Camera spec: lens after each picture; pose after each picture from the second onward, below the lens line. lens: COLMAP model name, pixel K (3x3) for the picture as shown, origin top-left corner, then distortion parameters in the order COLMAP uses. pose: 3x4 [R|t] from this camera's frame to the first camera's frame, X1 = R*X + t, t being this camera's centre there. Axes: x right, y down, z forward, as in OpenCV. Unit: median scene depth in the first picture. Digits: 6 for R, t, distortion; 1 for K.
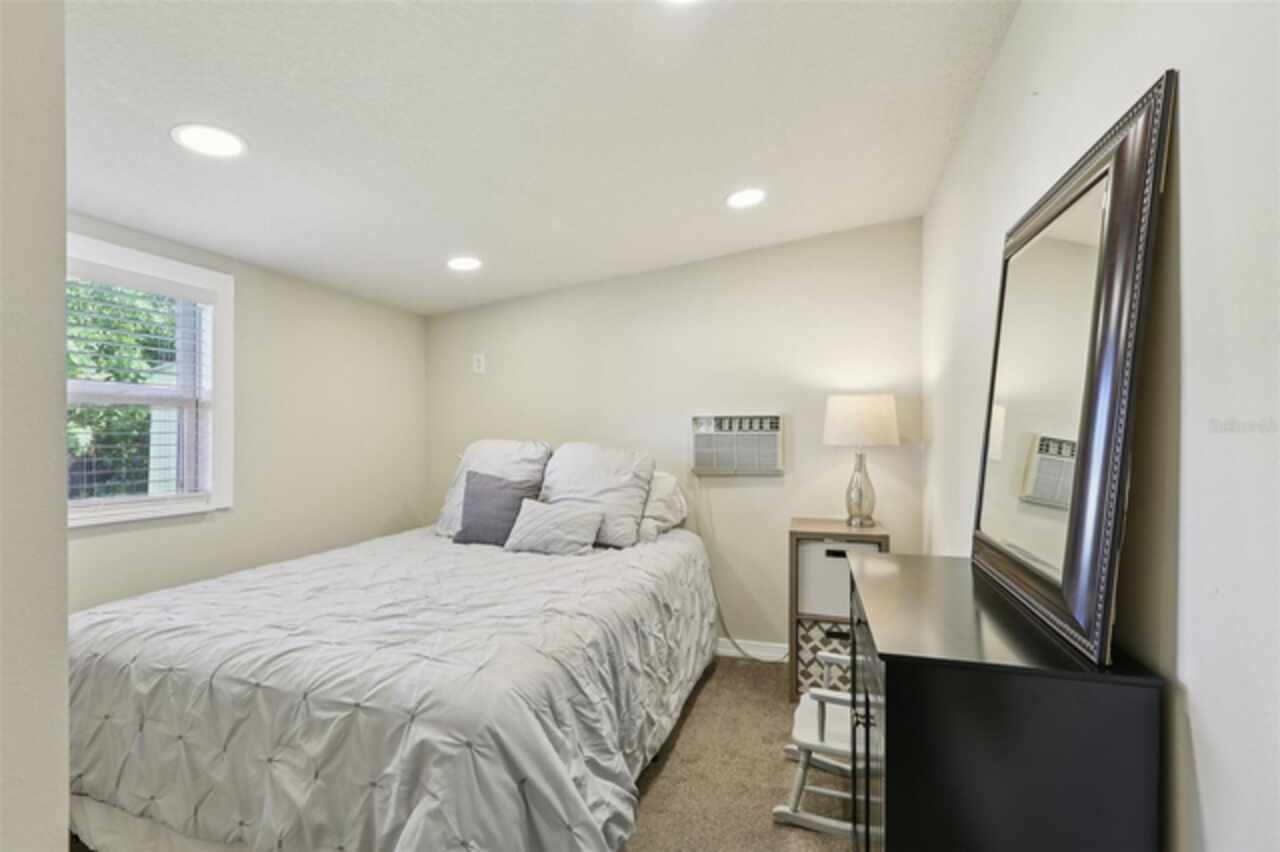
lens RADIAL K [[576.6, 0, 638.4], [0, 576.6, 421.2], [0, 0, 1]] dist [0.001281, -0.000773]
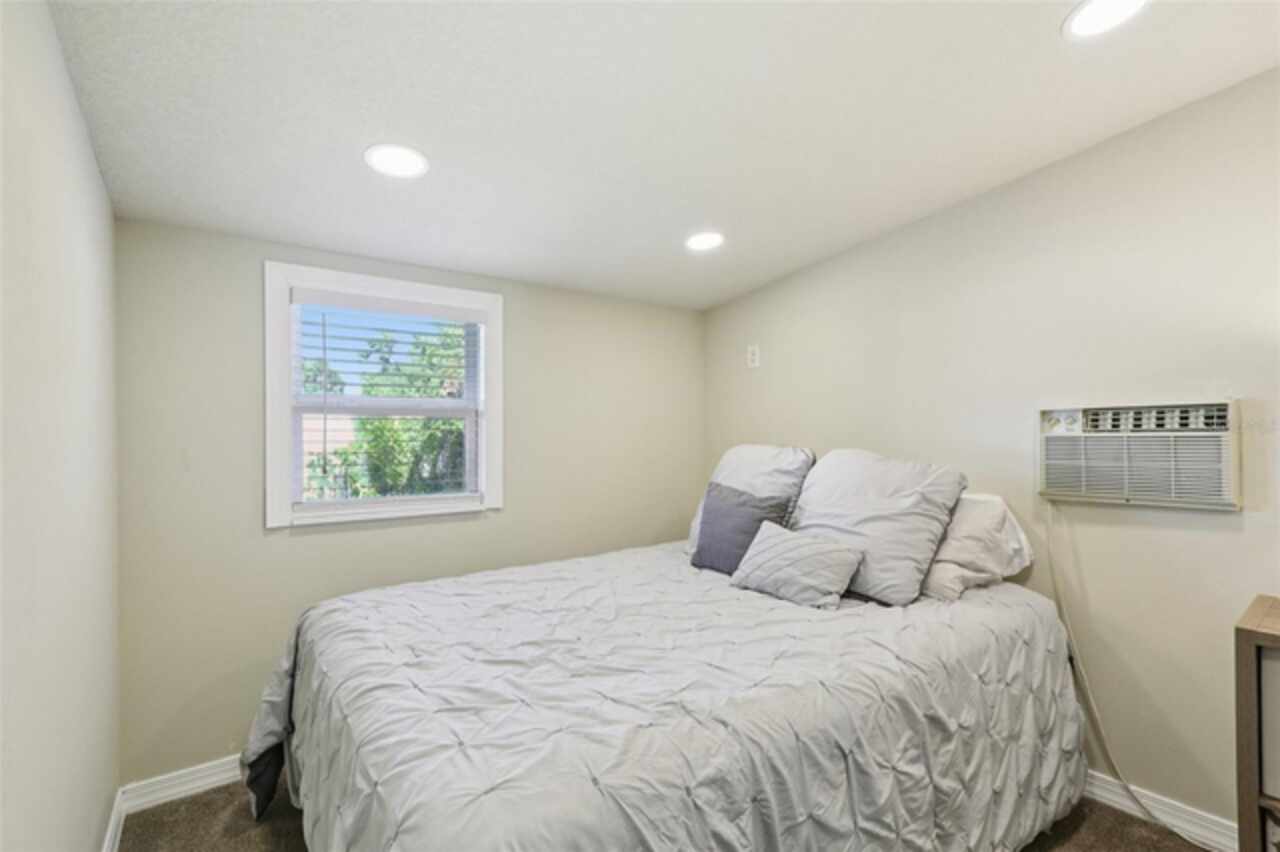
lens RADIAL K [[576.6, 0, 638.4], [0, 576.6, 421.2], [0, 0, 1]] dist [0.001281, -0.000773]
pose [[0.806530, -0.020825, -0.590826, 0.139958], [0.021888, 0.999746, -0.005359, -0.002017], [0.590788, -0.008610, 0.806781, 0.270557]]
